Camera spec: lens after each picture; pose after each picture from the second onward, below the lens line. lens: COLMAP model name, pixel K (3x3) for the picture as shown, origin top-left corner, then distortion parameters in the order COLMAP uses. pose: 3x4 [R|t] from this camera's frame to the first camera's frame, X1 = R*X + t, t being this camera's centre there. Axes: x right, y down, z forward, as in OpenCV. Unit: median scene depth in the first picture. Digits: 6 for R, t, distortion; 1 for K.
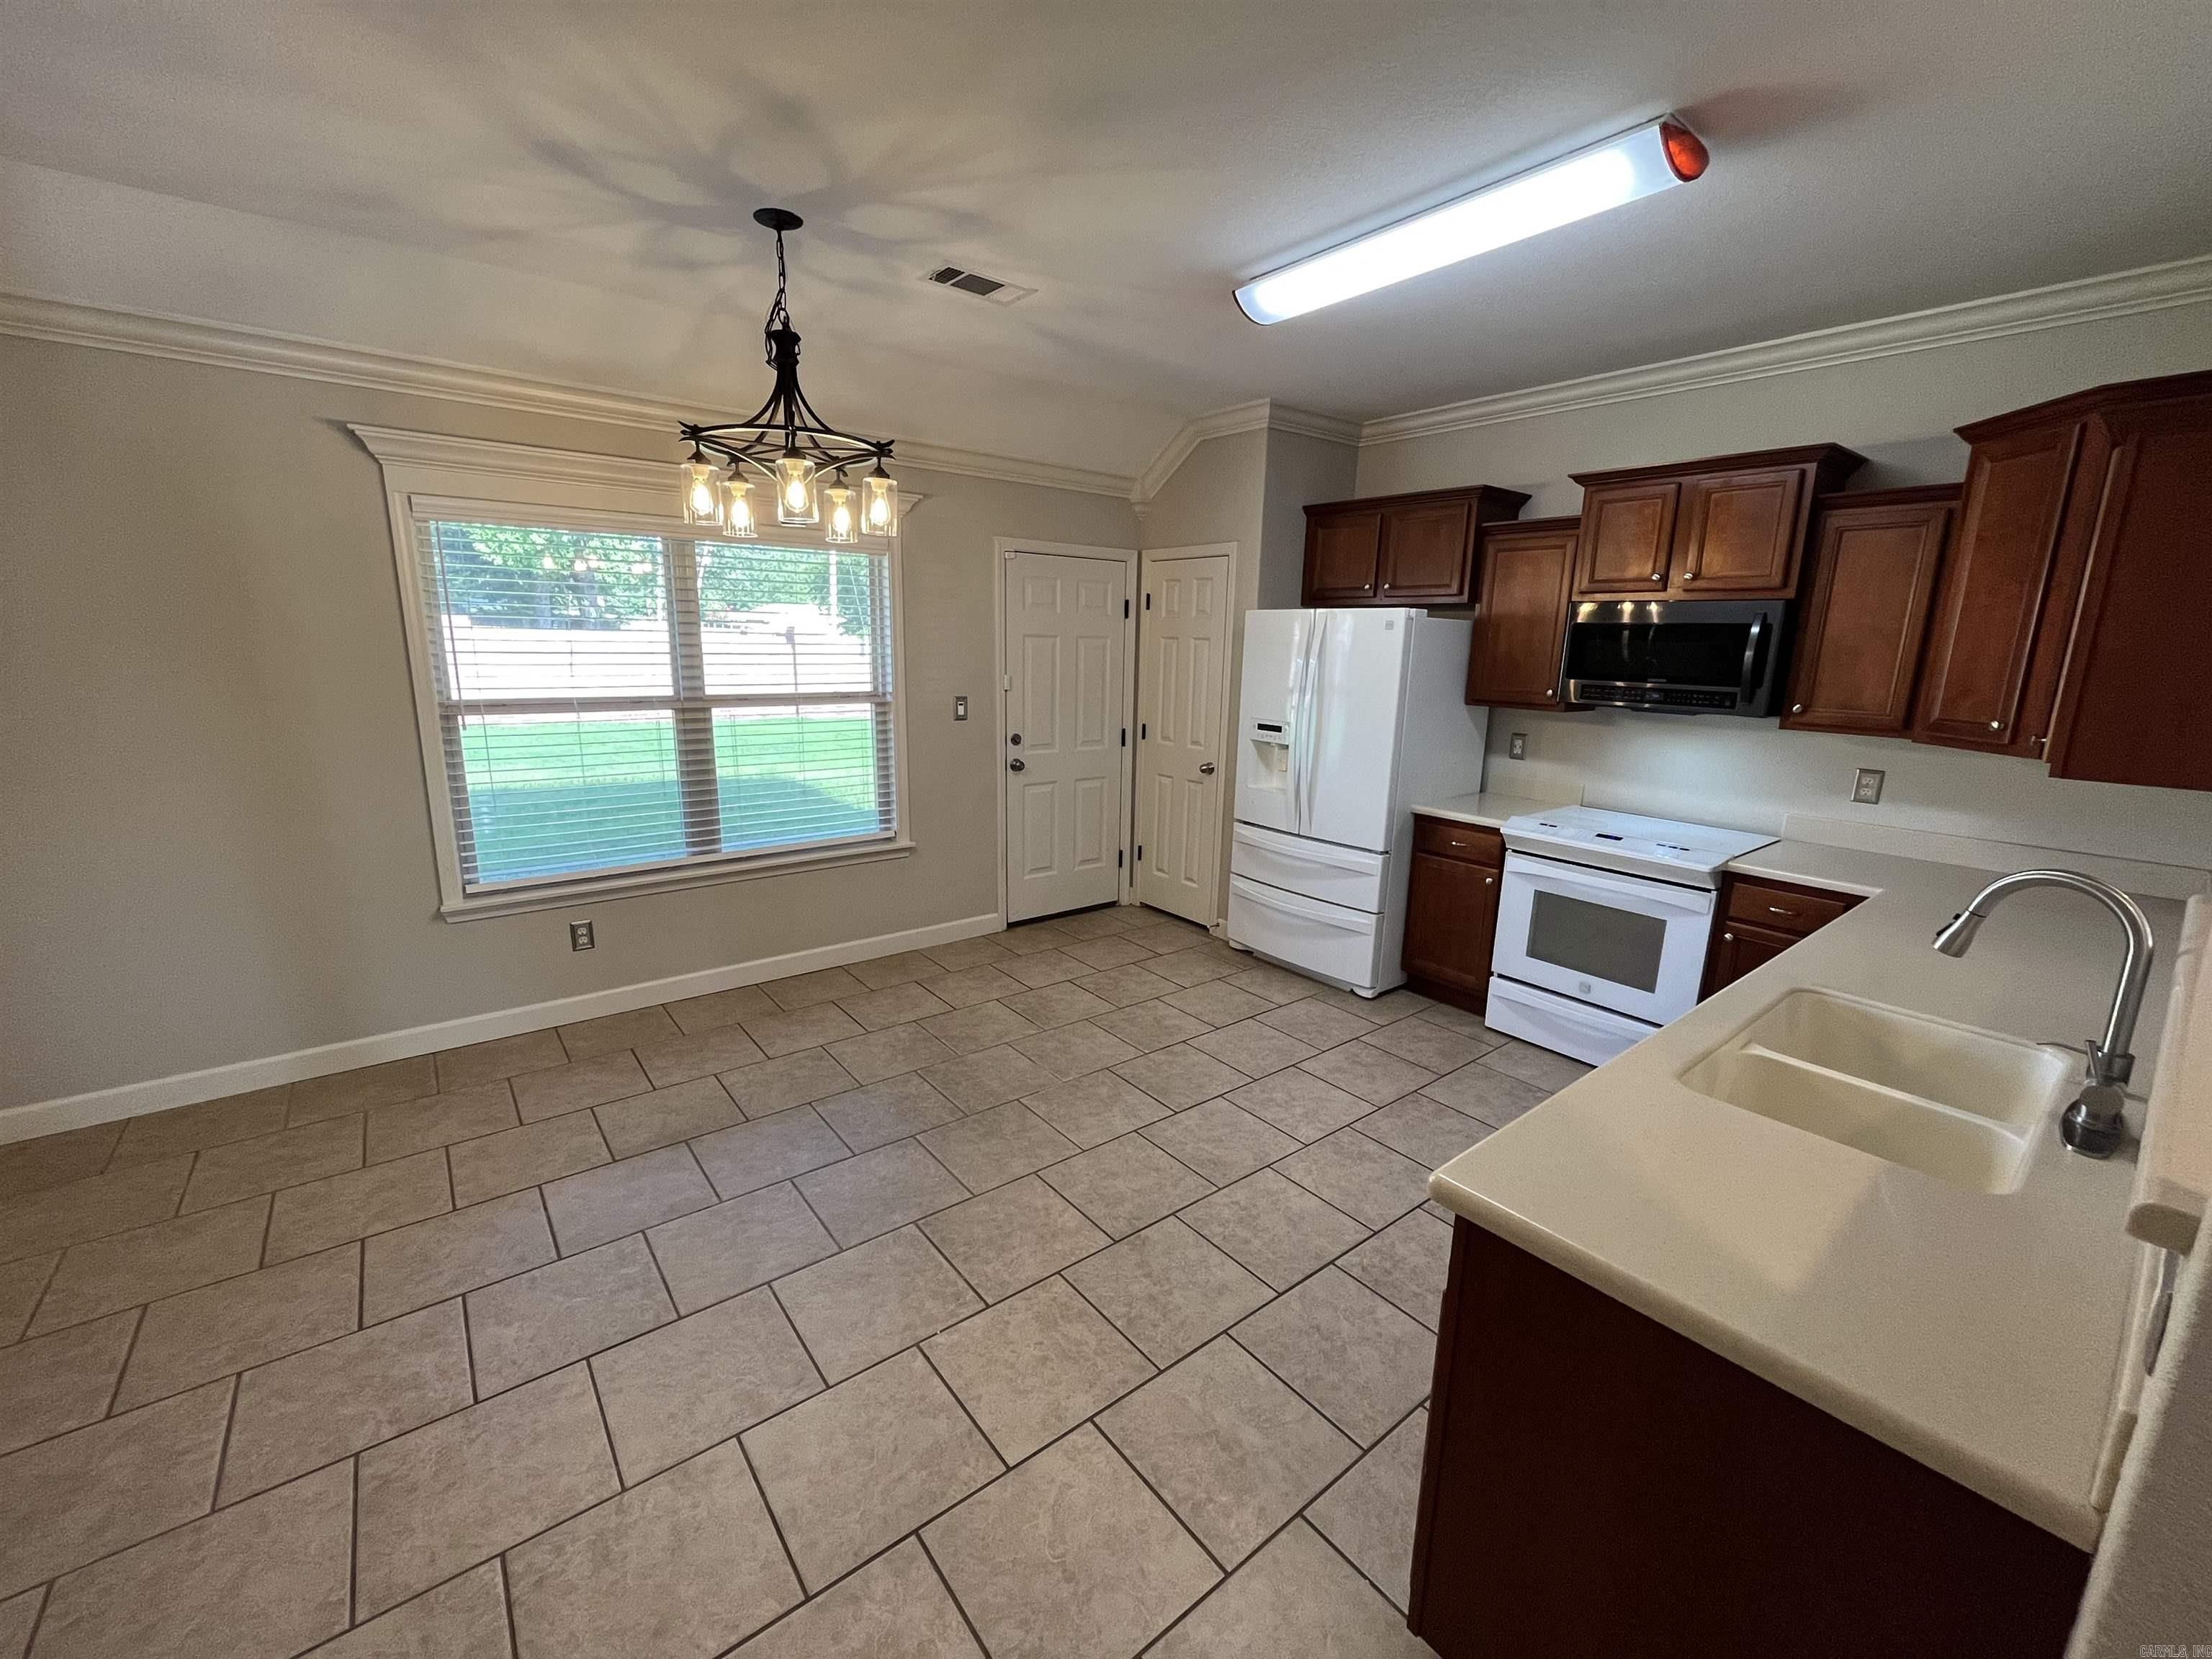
lens RADIAL K [[892.4, 0, 1103.8], [0, 892.4, 829.5], [0, 0, 1]] dist [-0.000781, -0.000527]
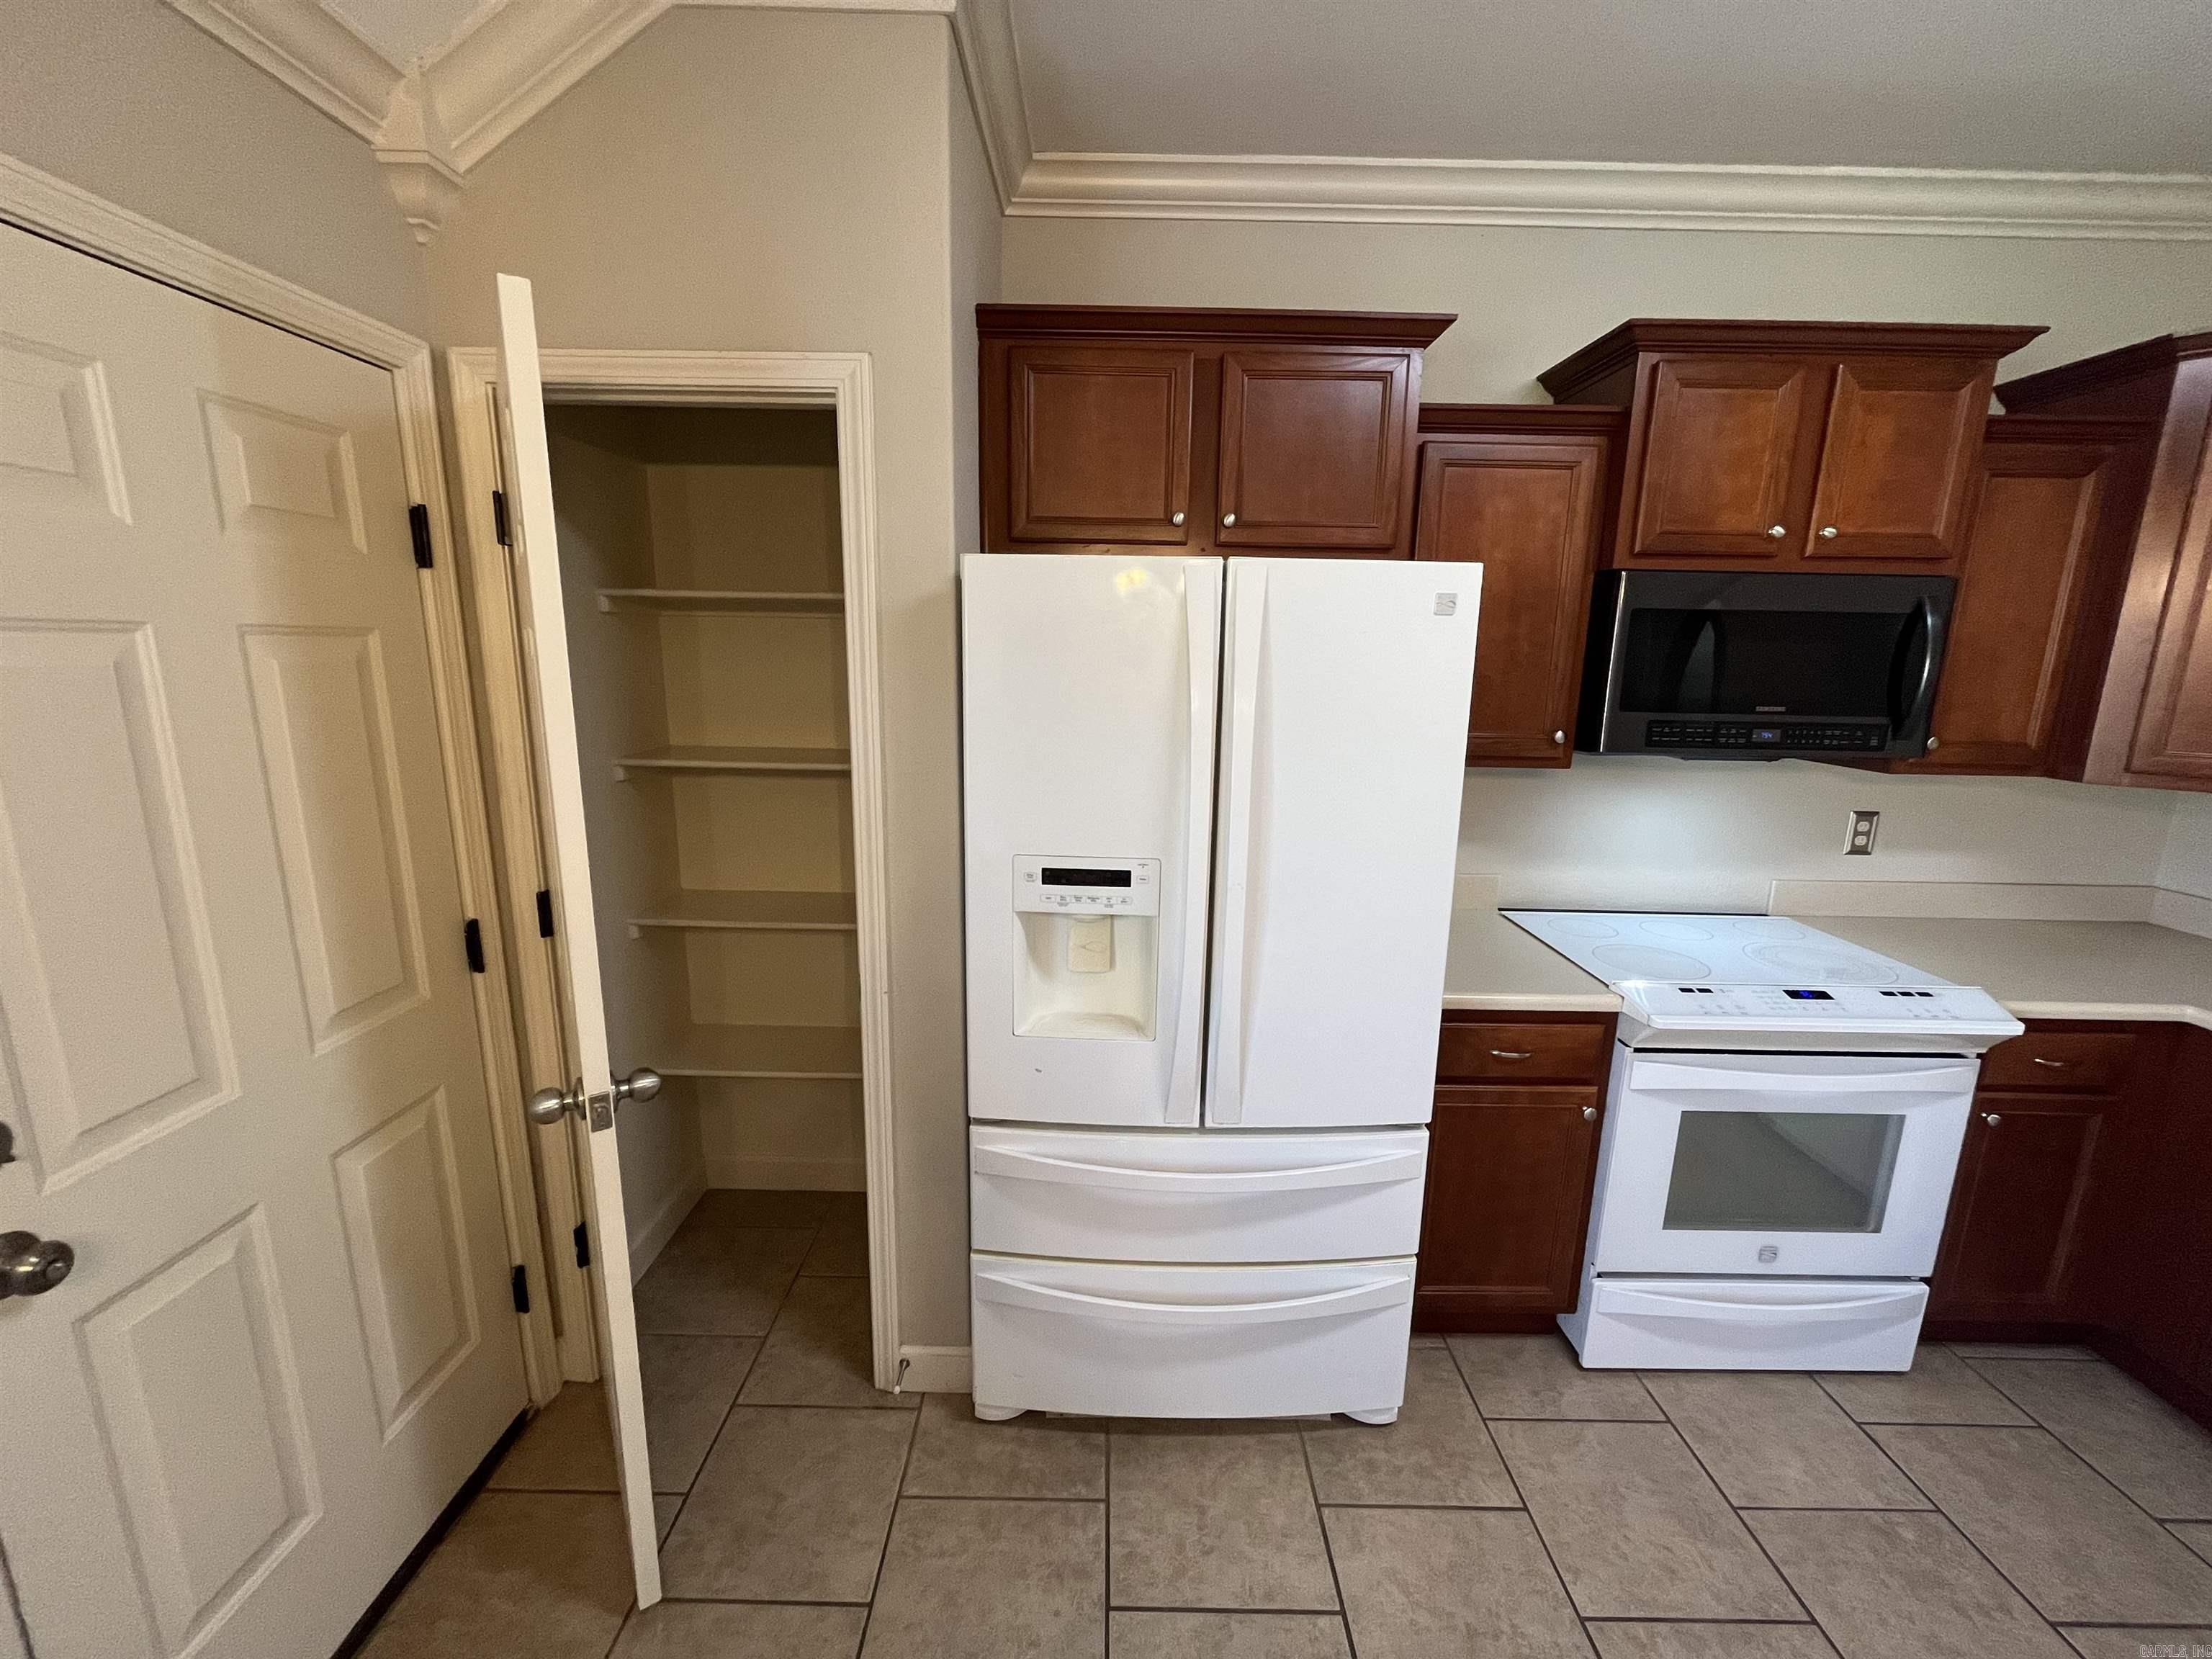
lens RADIAL K [[891.7, 0, 1107.4], [0, 891.7, 830.9], [0, 0, 1]] dist [-0.002365, -0.000771]
pose [[0.624300, -0.167465, 0.763024, -0.106453], [0.161606, 0.983309, 0.083587, -0.195816], [-0.764286, 0.071126, 0.640943, 0.908007]]
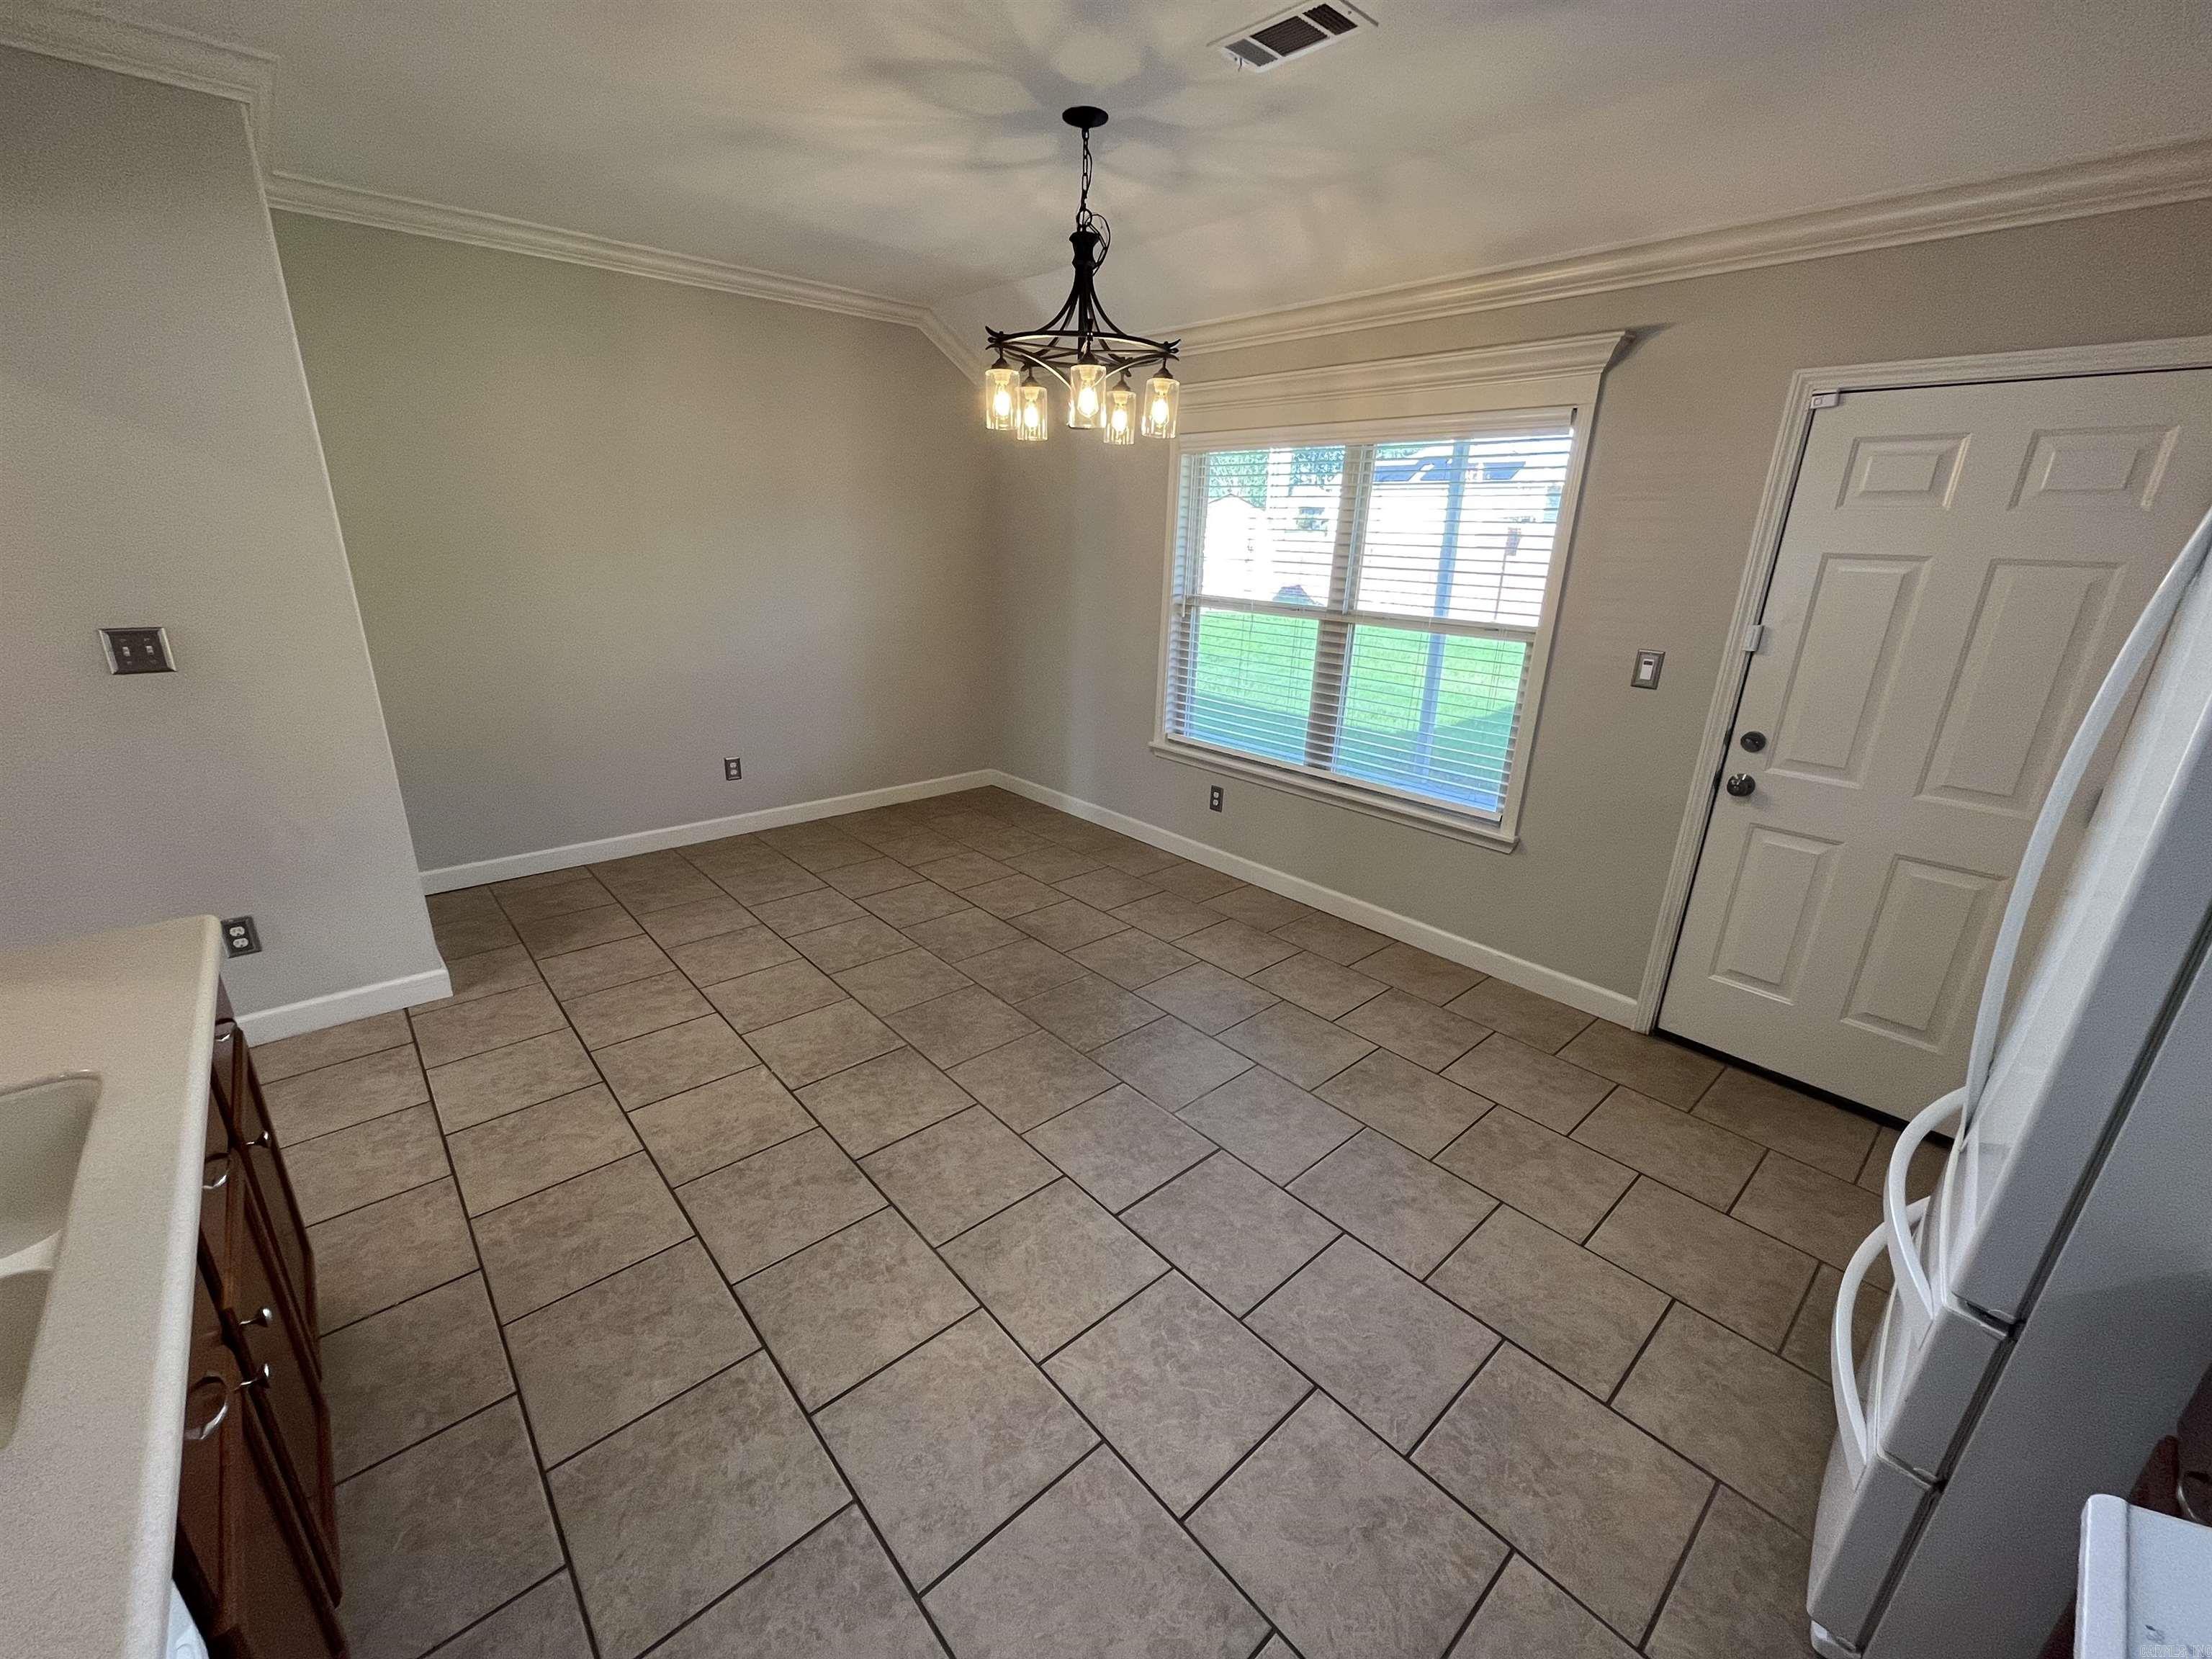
lens RADIAL K [[891.7, 0, 1107.4], [0, 891.7, 830.9], [0, 0, 1]] dist [-0.002365, -0.000771]
pose [[0.063612, 0.301461, -0.951354, 0.577582], [-0.237063, 0.930563, 0.279022, -0.145645], [0.969409, 0.207782, 0.130661, 0.720403]]
